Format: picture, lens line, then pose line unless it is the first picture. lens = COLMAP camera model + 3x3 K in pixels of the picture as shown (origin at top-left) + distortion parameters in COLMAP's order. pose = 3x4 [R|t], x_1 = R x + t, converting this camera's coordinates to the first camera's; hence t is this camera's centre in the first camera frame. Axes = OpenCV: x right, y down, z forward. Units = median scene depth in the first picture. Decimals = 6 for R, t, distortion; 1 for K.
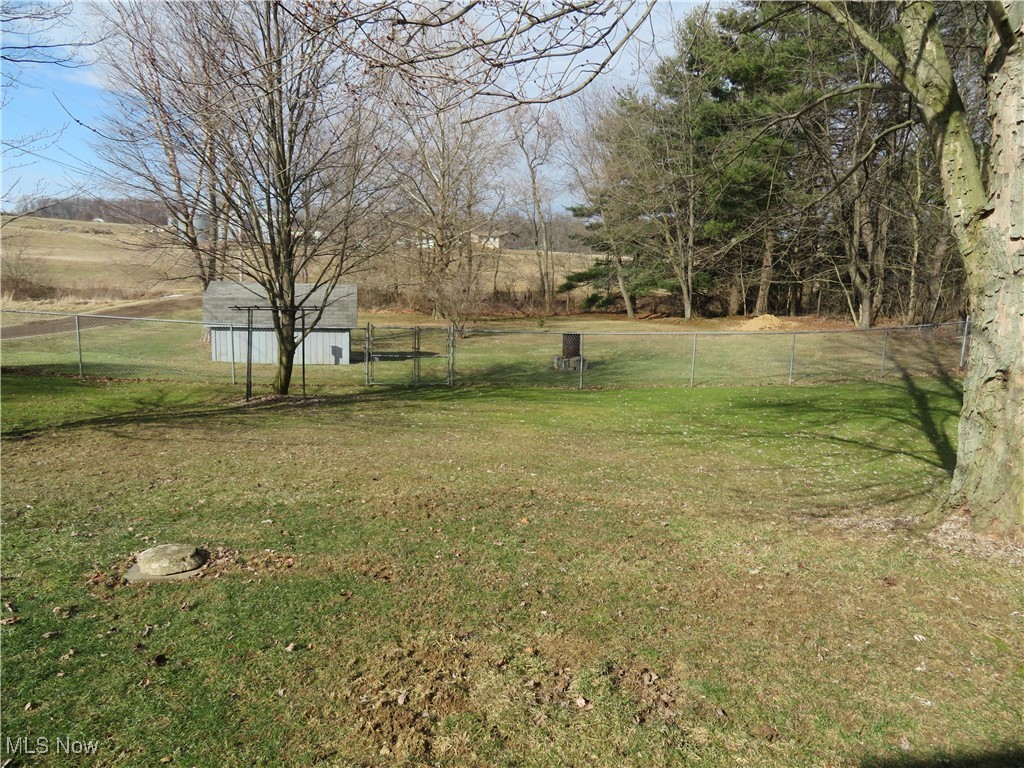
lens RADIAL K [[729.8, 0, 512.5], [0, 729.8, 385.8], [0, 0, 1]] dist [-0.011978, 0.001425]
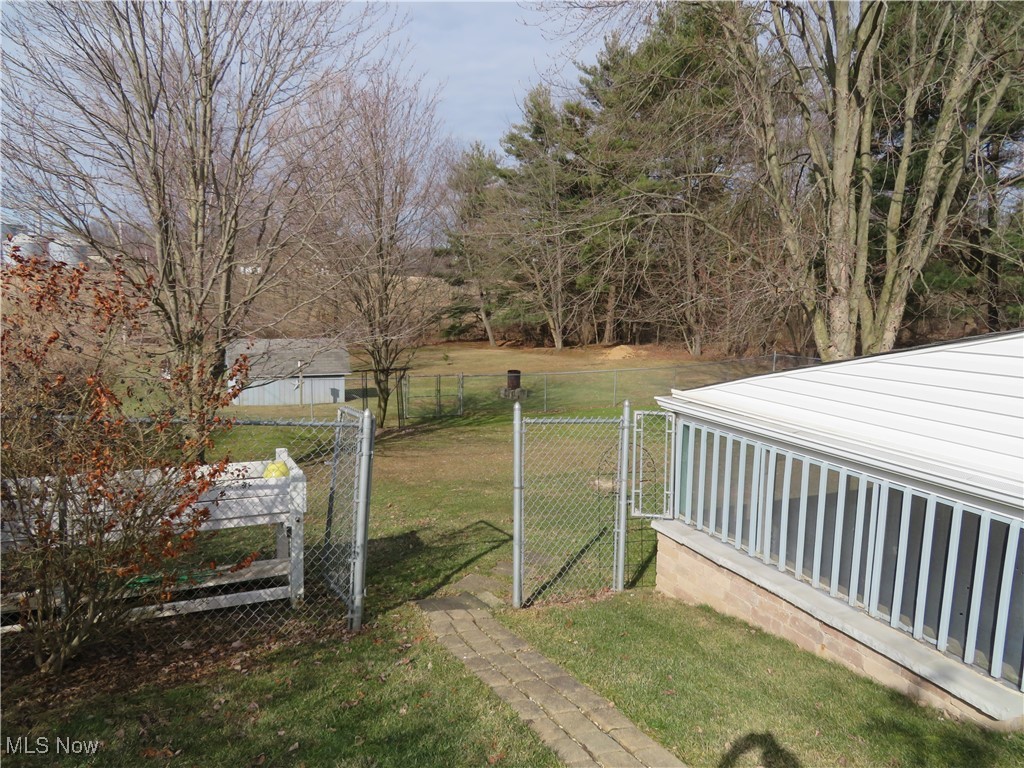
lens RADIAL K [[729.8, 0, 511.1], [0, 729.8, 384.6], [0, 0, 1]] dist [-0.011978, 0.001425]
pose [[0.964385, -0.043791, 0.260851, -0.206934], [0.050396, 0.998554, -0.018685, -0.016124], [-0.259655, 0.031166, 0.965198, -0.225384]]
